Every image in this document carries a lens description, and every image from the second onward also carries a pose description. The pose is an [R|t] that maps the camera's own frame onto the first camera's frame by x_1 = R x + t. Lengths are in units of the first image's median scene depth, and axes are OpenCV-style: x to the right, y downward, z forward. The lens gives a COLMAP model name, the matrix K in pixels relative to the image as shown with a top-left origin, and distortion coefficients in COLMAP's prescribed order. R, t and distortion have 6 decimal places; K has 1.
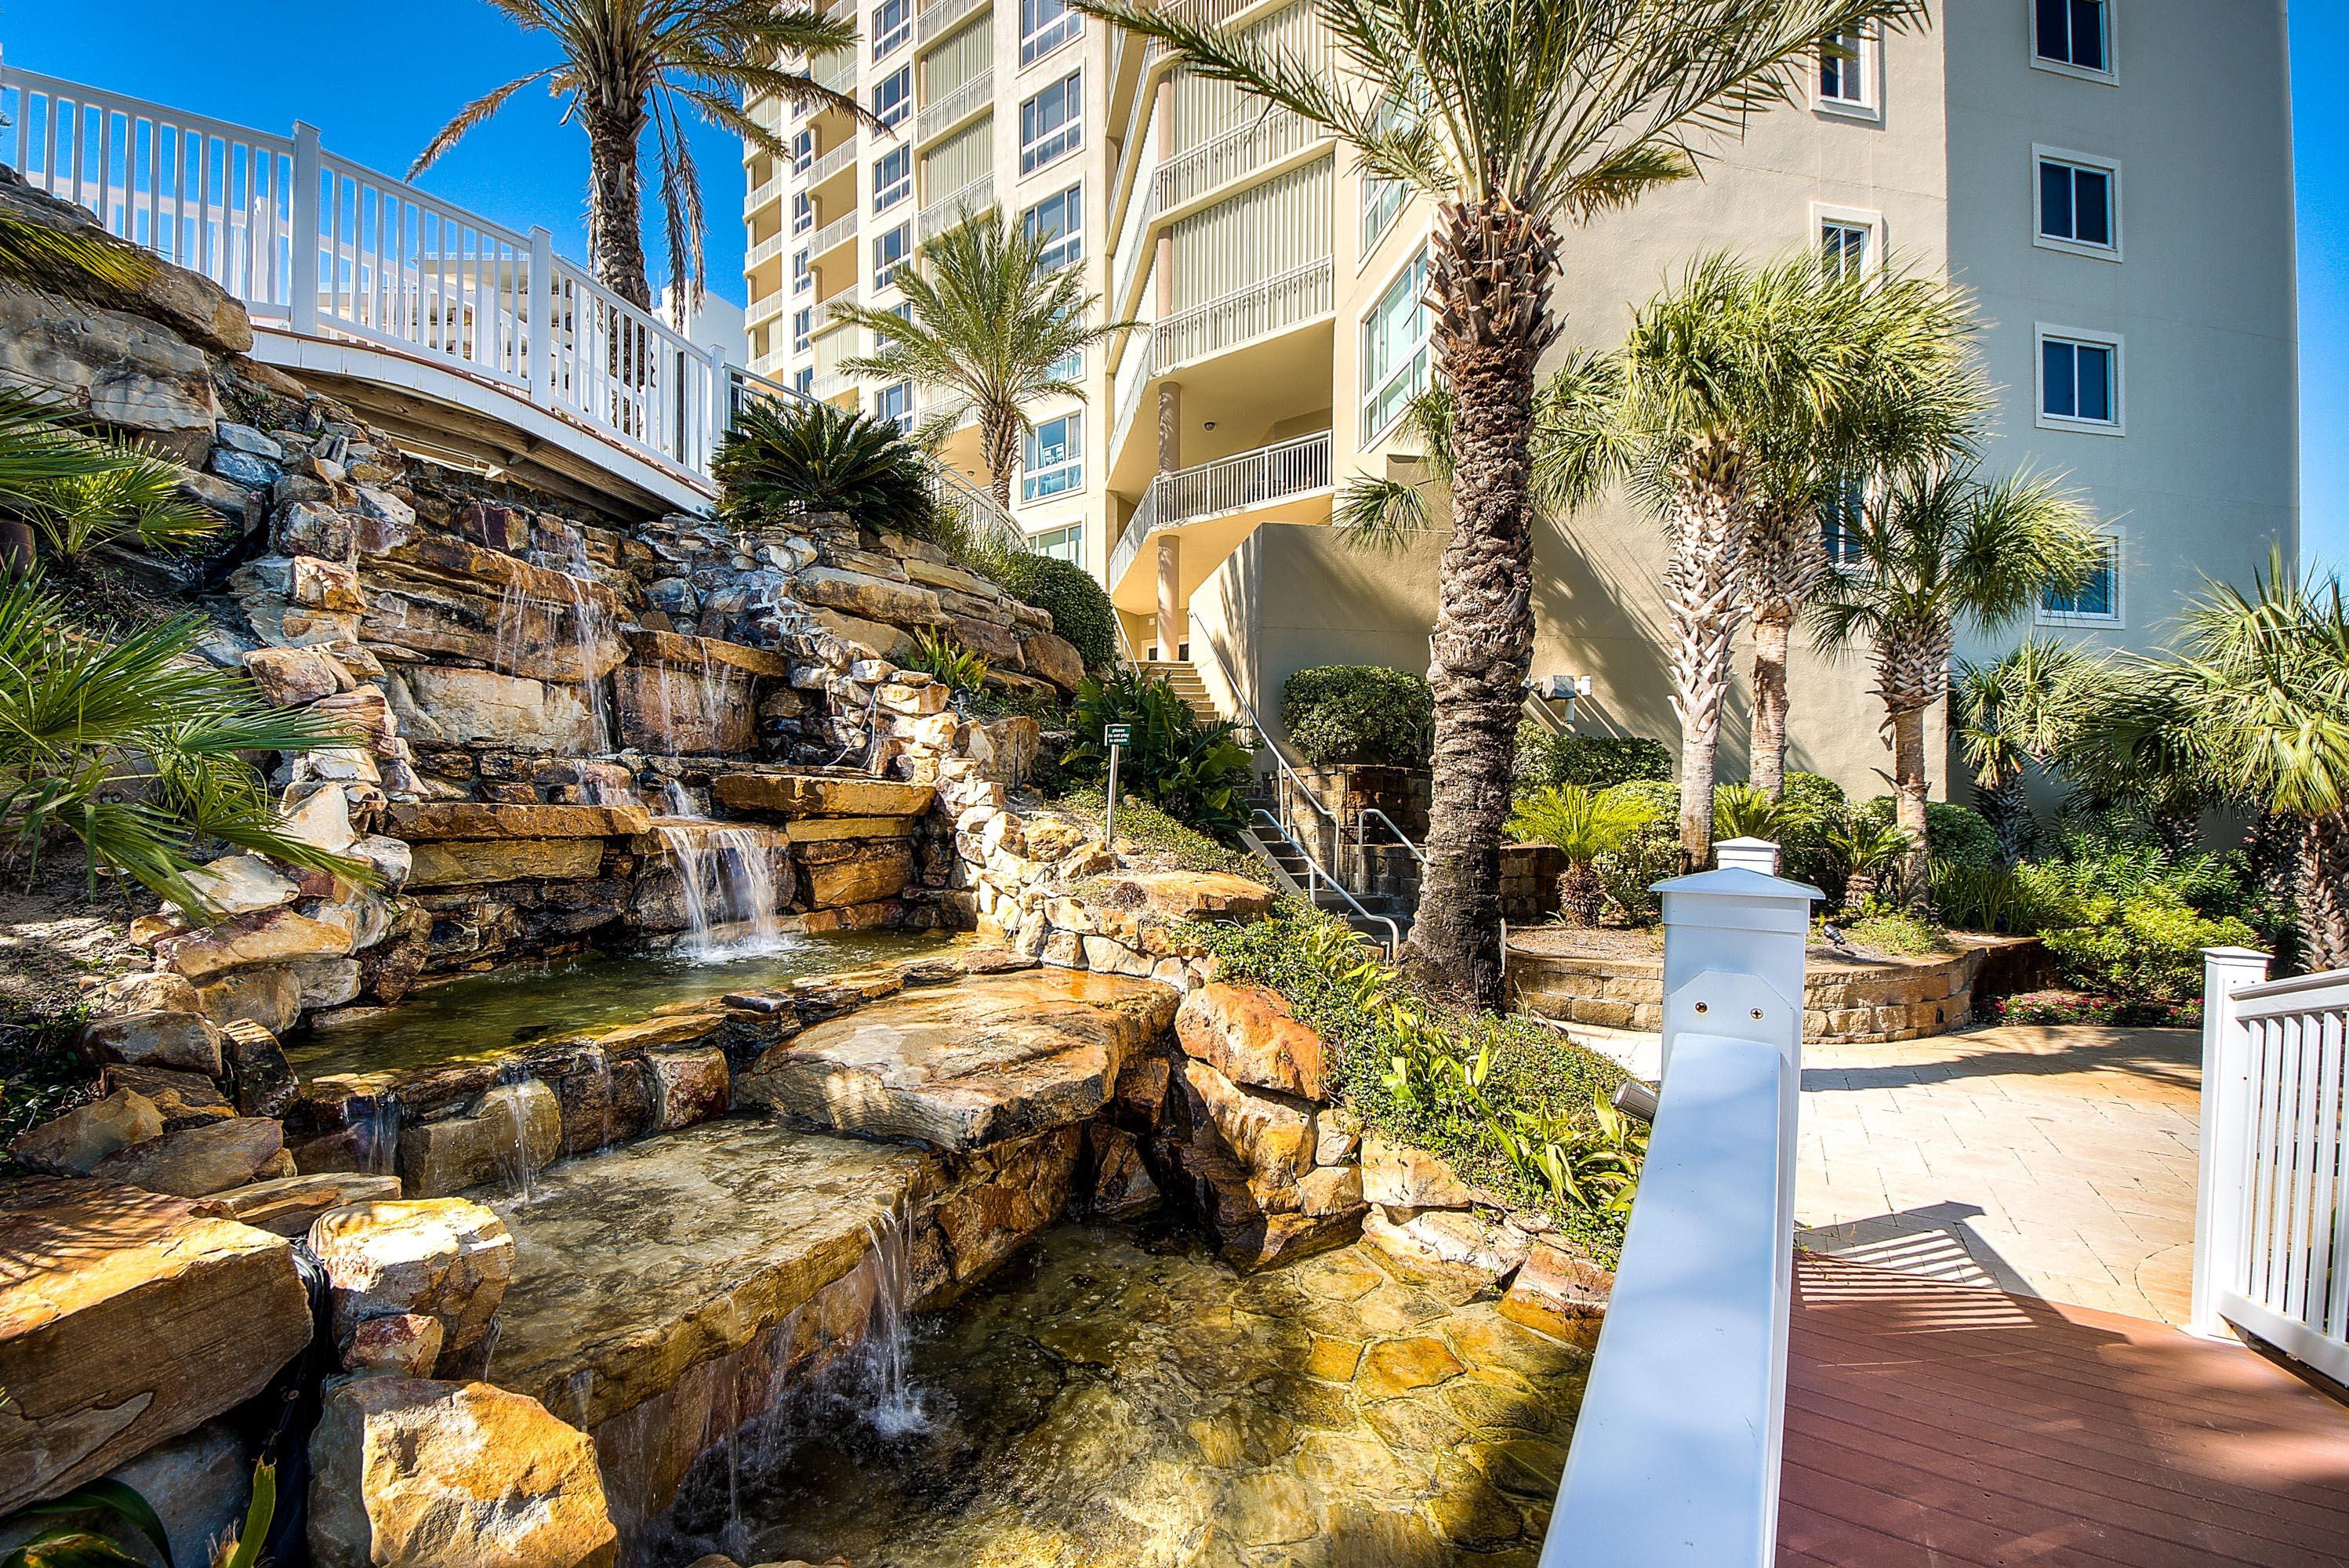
lens RADIAL K [[861.1, 0, 1174.4], [0, 861.1, 811.1], [0, 0, 1]] dist [0.025933, -0.024220]
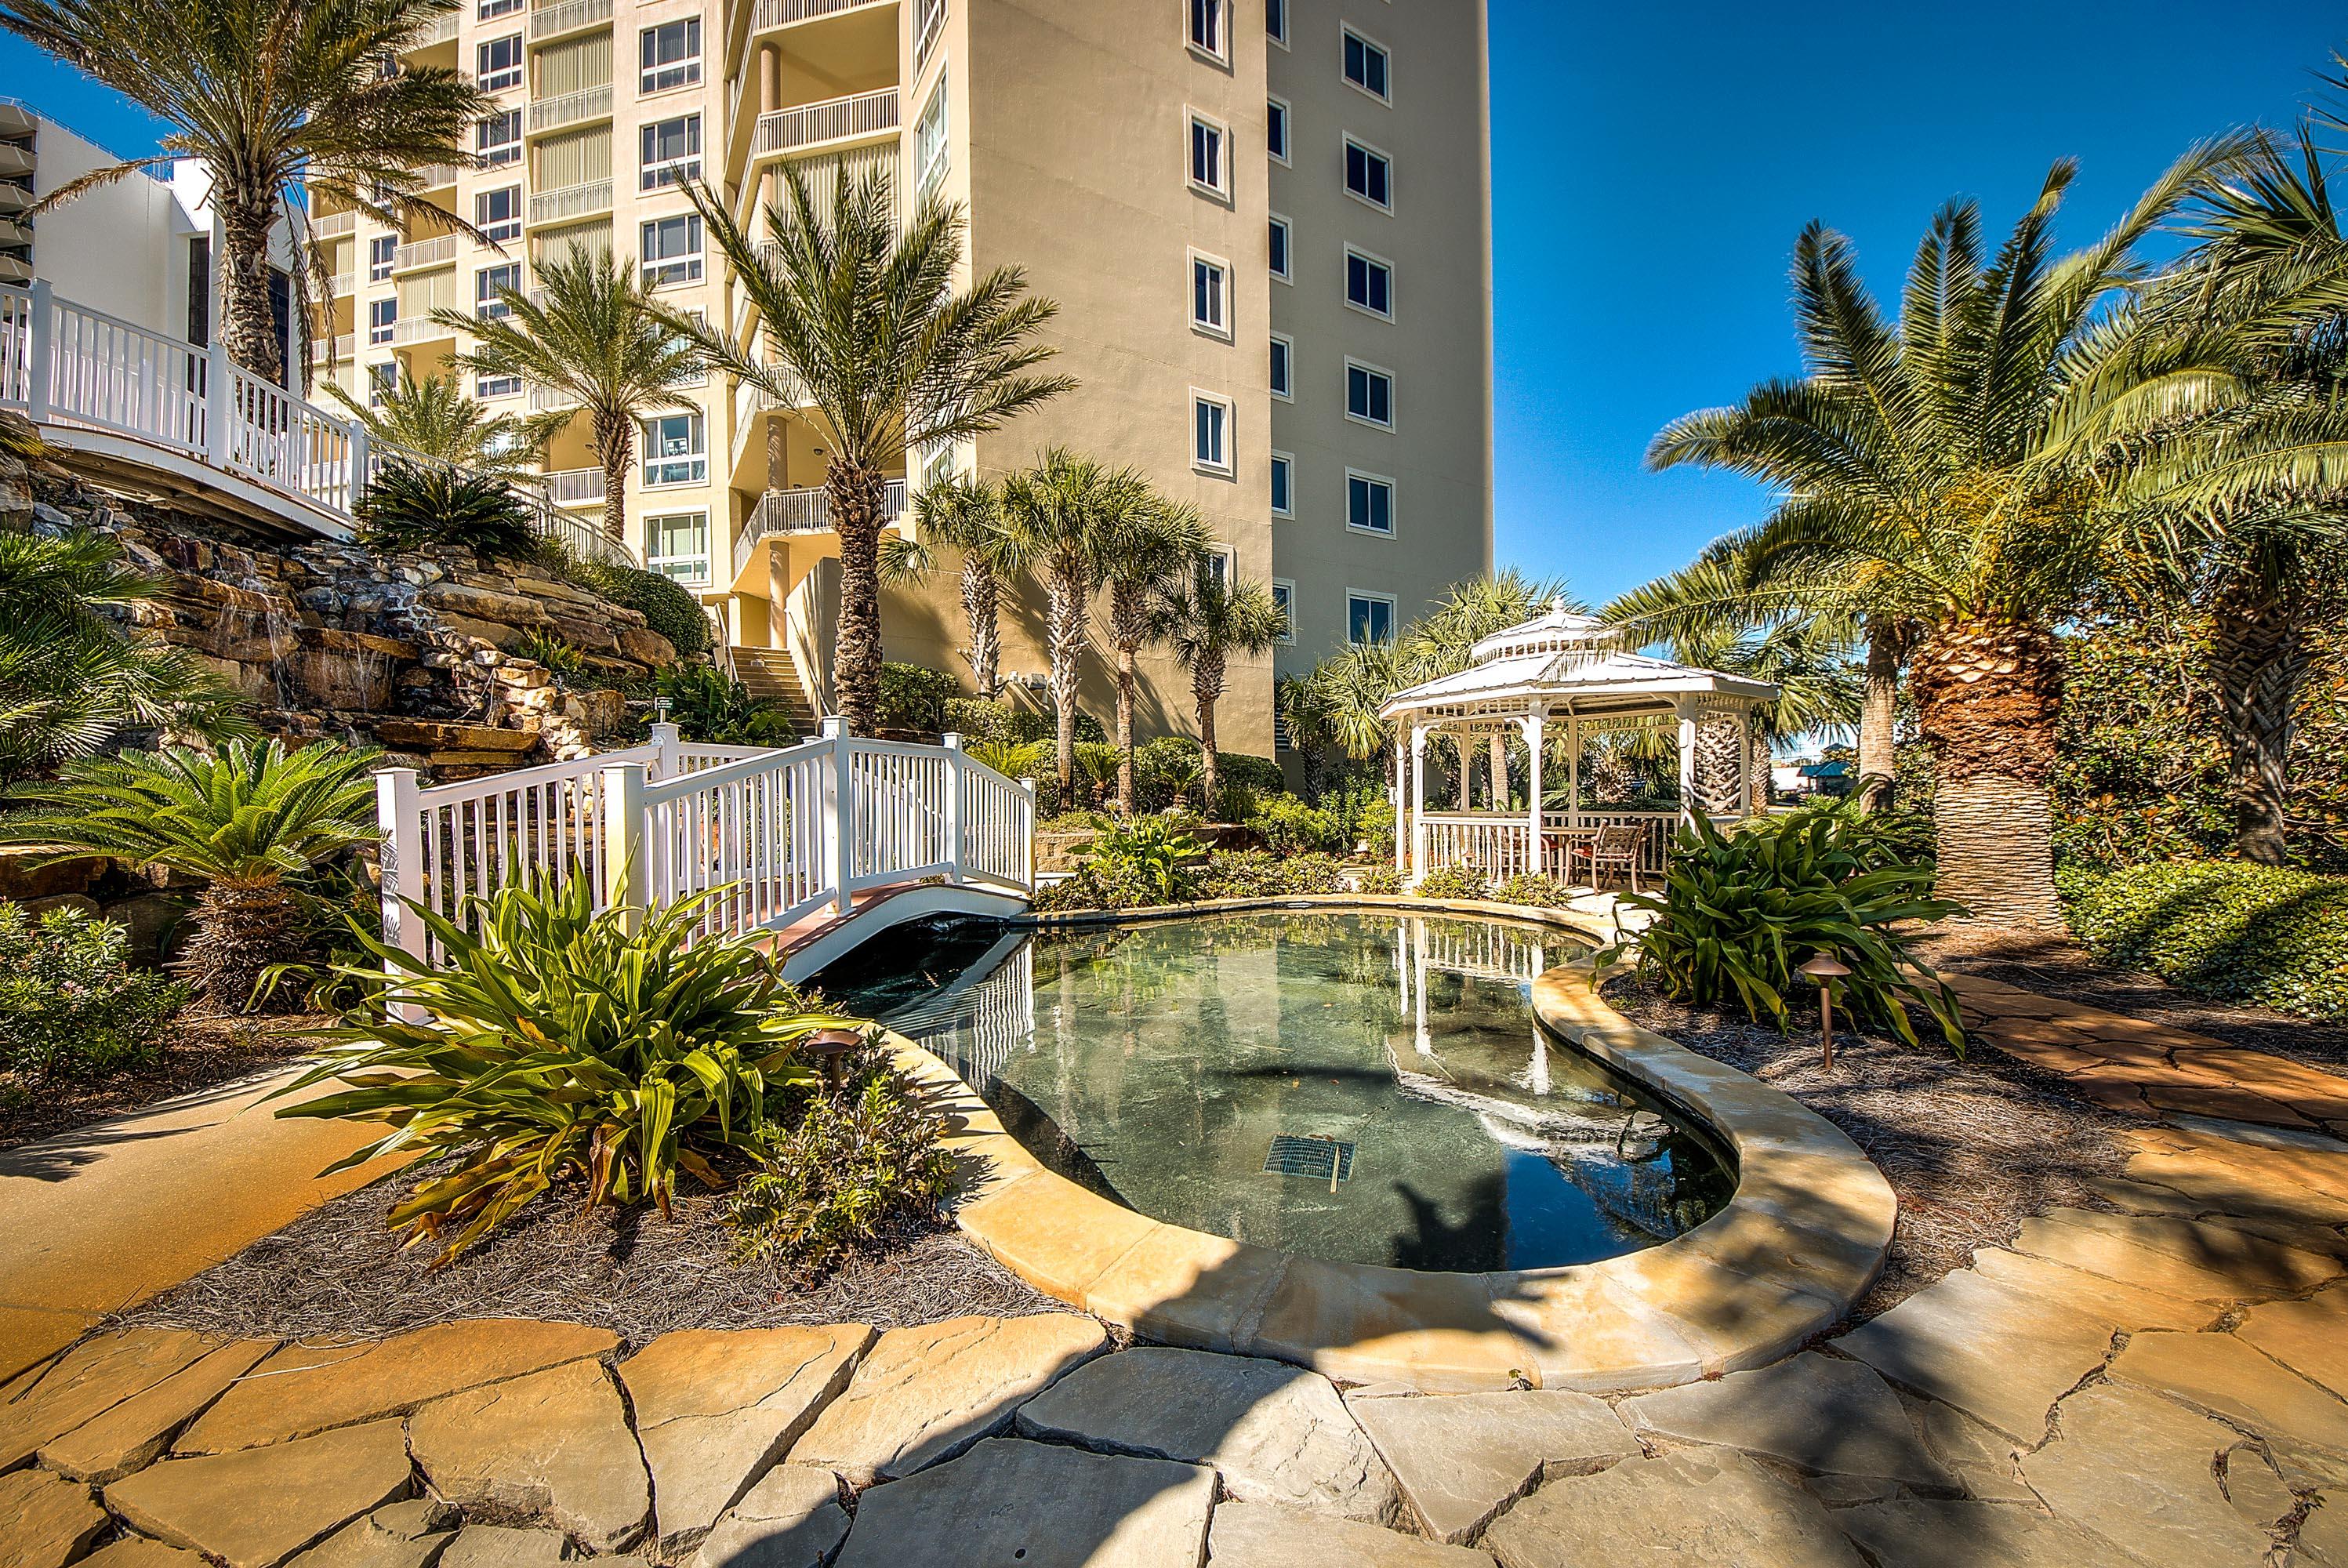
lens RADIAL K [[838.7, 0, 1174.0], [0, 838.7, 784.0], [0, 0, 1]] dist [0.008085, -0.011644]
pose [[0.934113, -0.008793, 0.356870, 0.225012], [0.009320, 0.999957, 0.000242, 0.064337], [-0.356857, 0.003100, 0.934154, -0.739612]]
